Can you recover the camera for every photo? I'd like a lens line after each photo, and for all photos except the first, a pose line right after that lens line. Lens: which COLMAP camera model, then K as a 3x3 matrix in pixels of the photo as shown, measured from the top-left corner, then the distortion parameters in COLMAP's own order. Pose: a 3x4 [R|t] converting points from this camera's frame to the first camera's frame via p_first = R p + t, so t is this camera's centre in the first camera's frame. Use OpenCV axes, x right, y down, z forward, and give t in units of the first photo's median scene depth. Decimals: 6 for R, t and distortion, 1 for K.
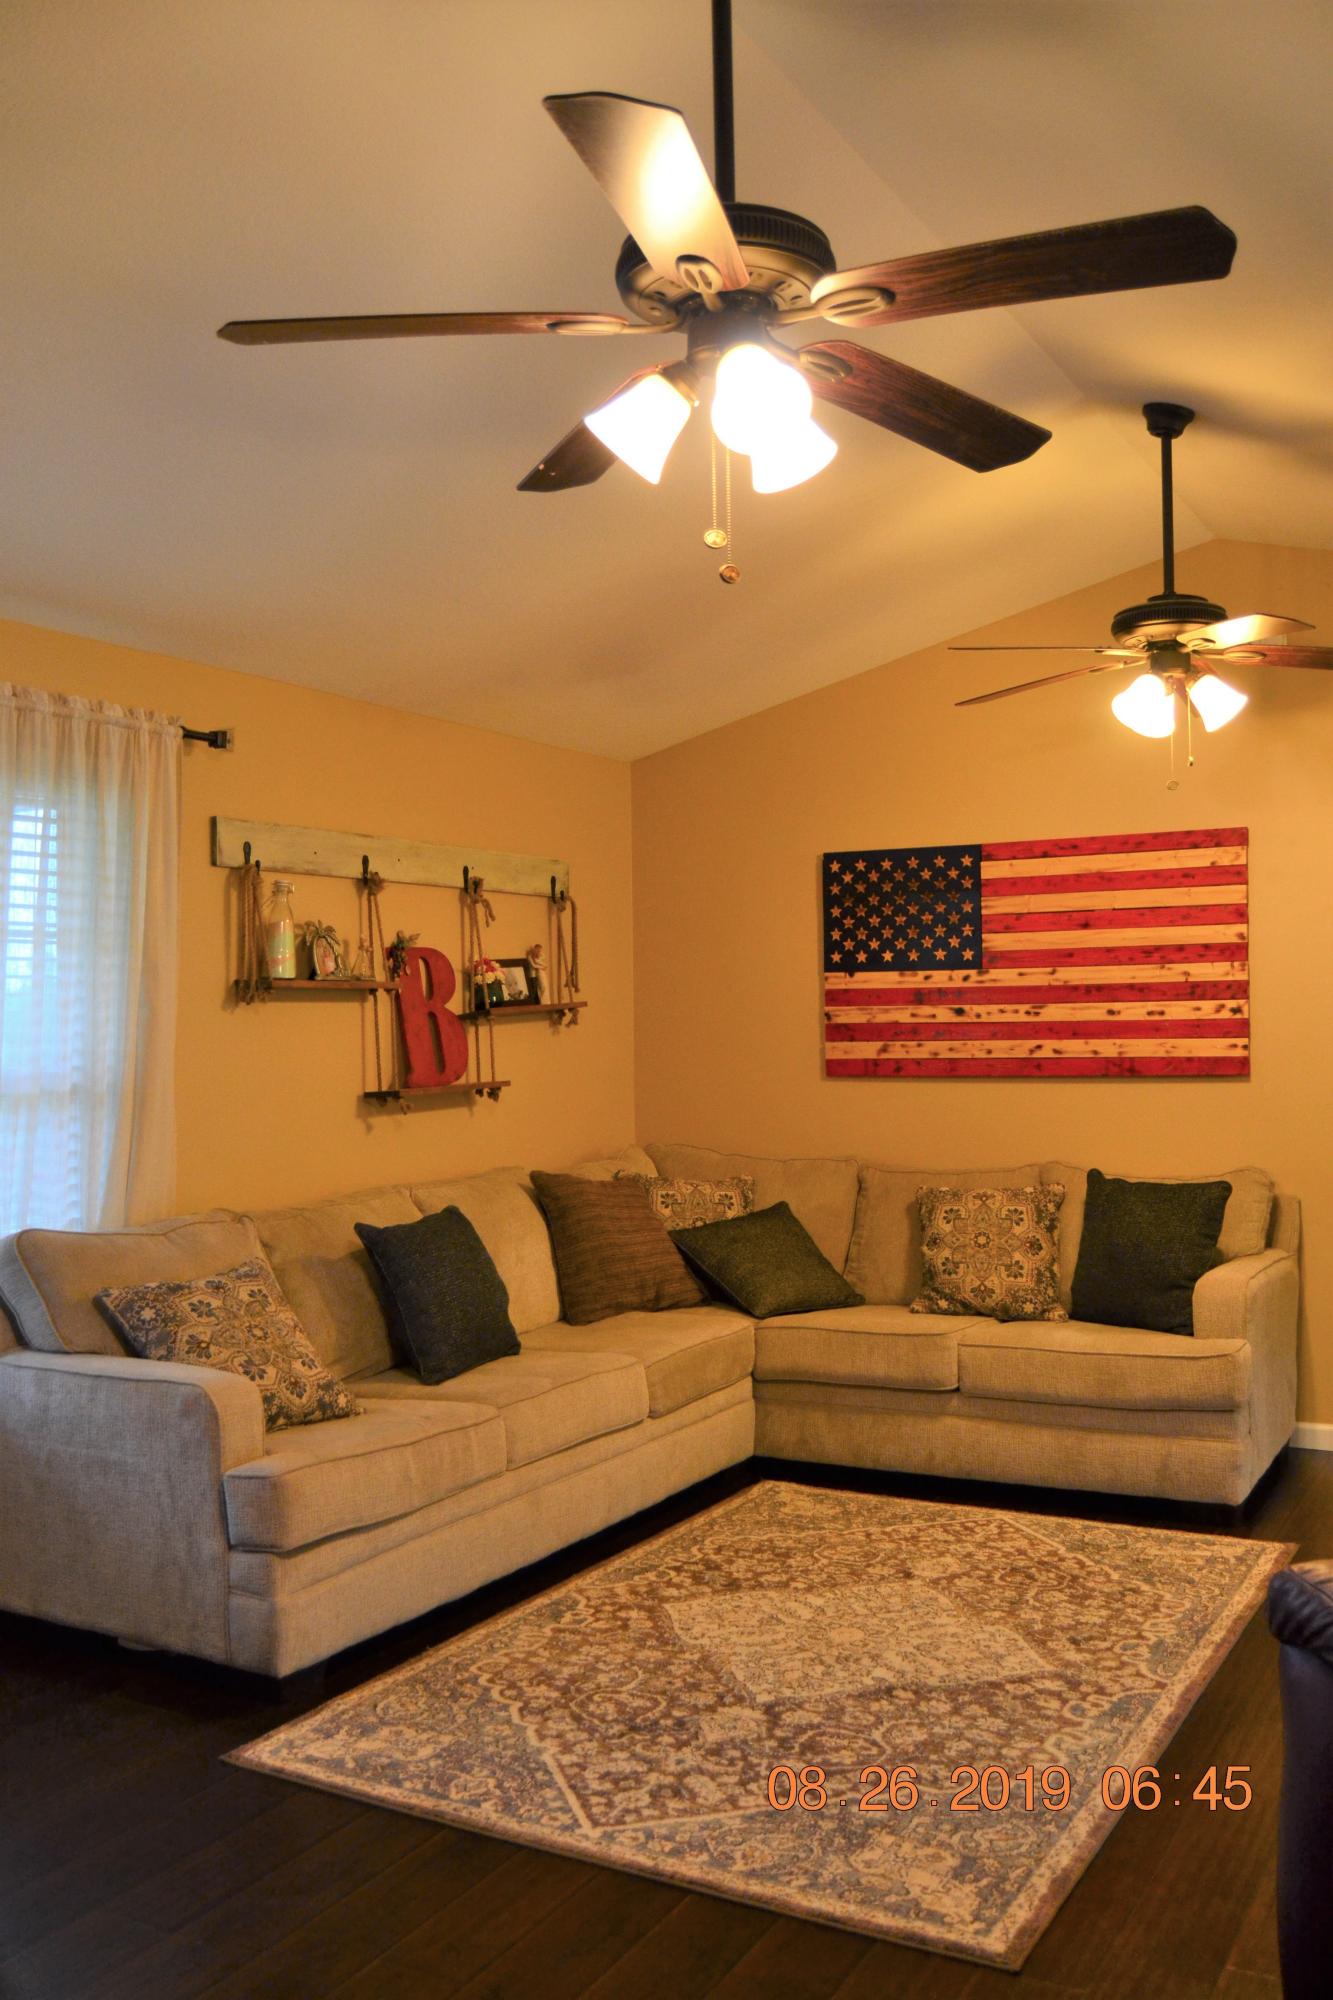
lens RADIAL K [[1738.4, 0, 681.4], [0, 1738.4, 1011.2], [0, 0, 1]] dist [-0.086557, 0.026349]
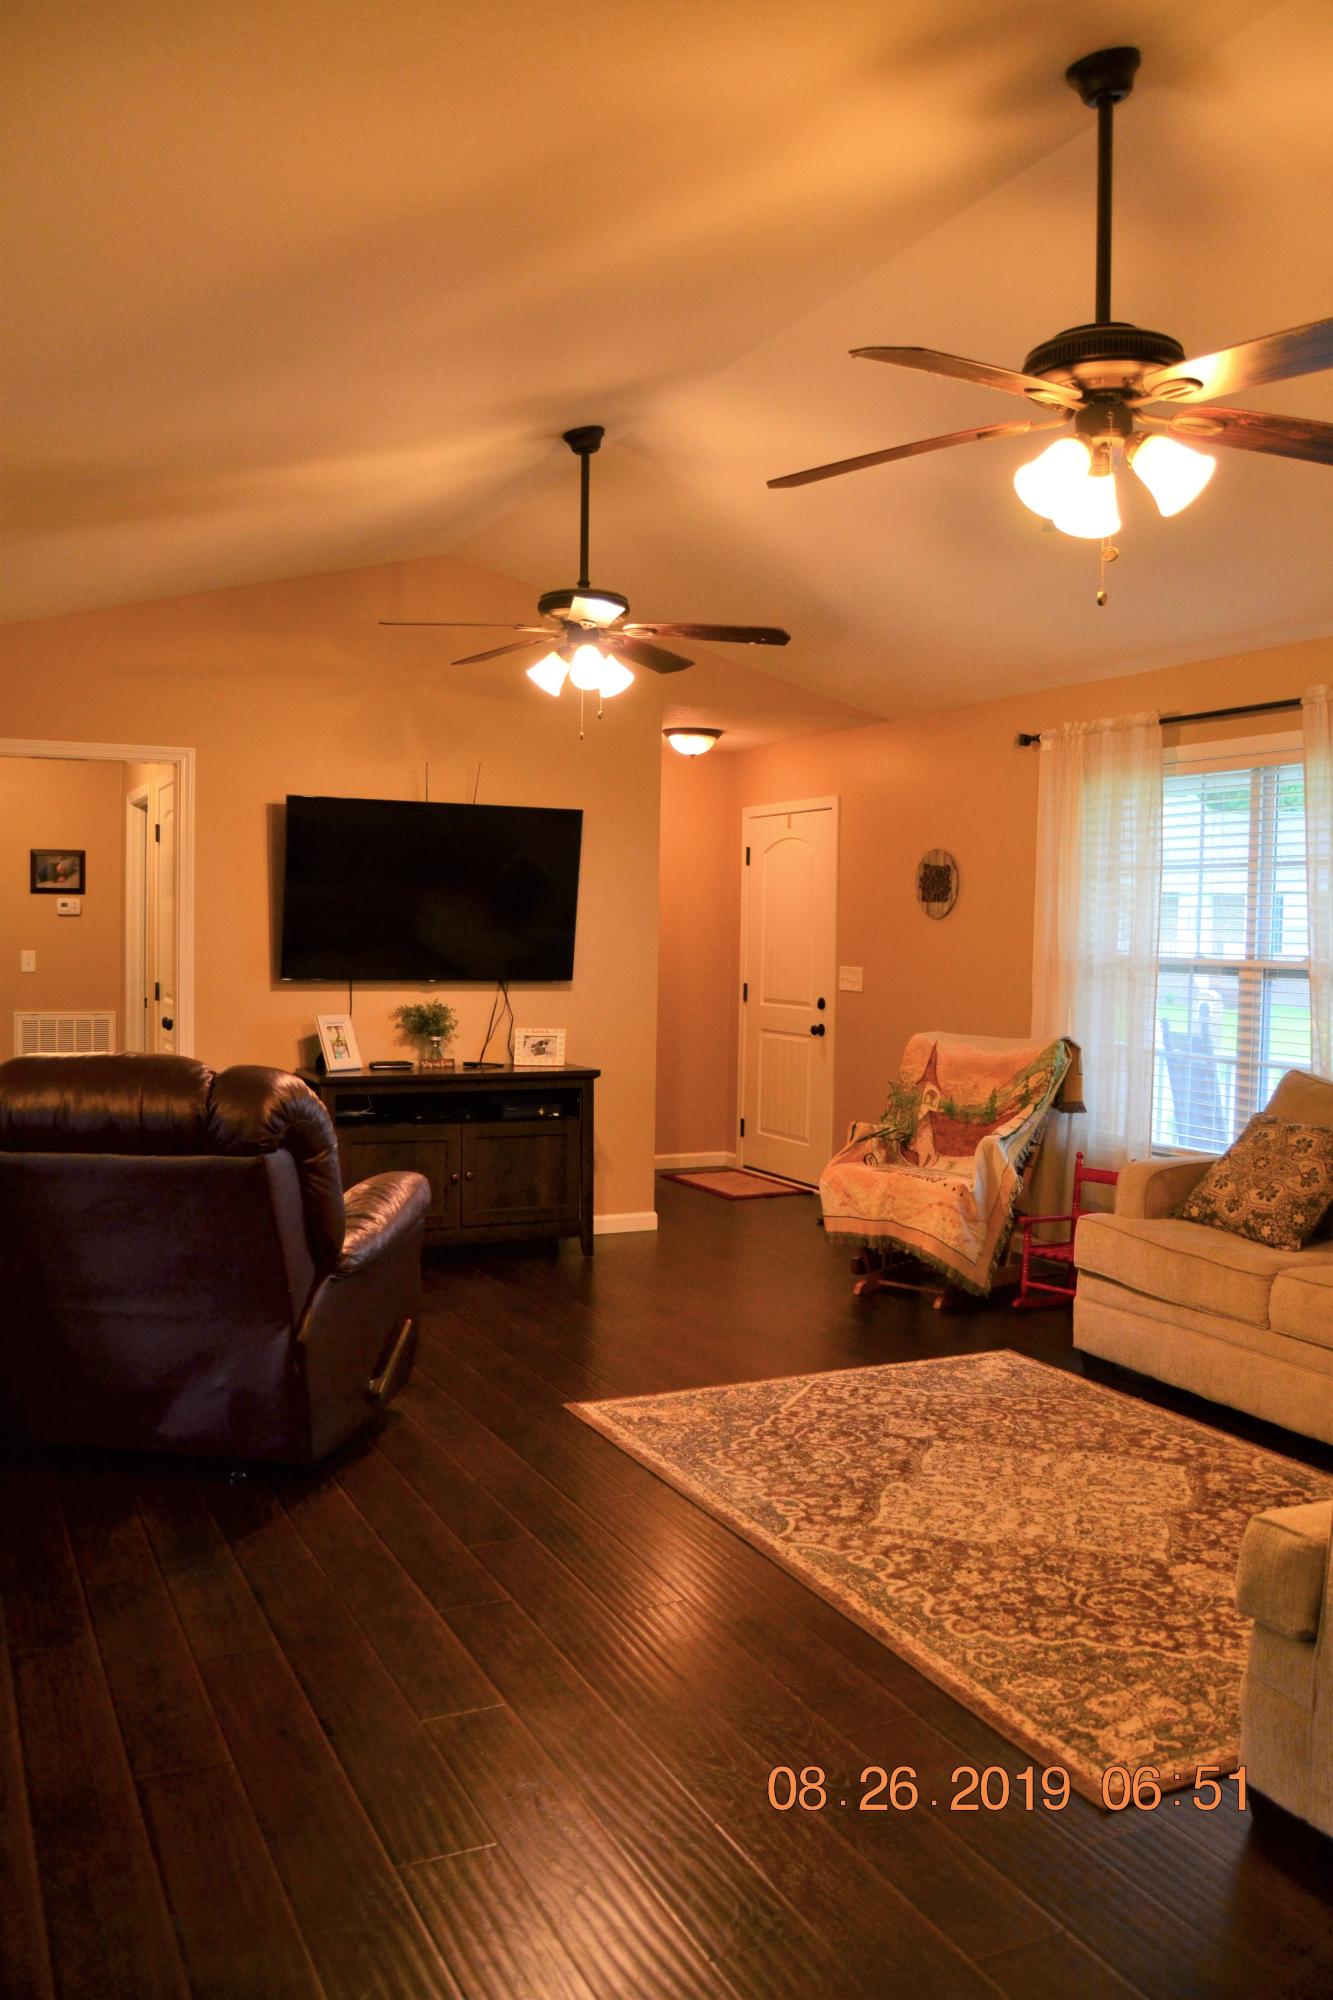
lens RADIAL K [[1594.1, 0, 649.8], [0, 1594.1, 1009.2], [0, 0, 1]] dist [-0.090962, 0.018307]
pose [[-0.587823, 0.047782, -0.807577, 0.772263], [0.000729, 0.998285, 0.058534, -0.000852], [0.808989, 0.033819, -0.586850, 1.031516]]
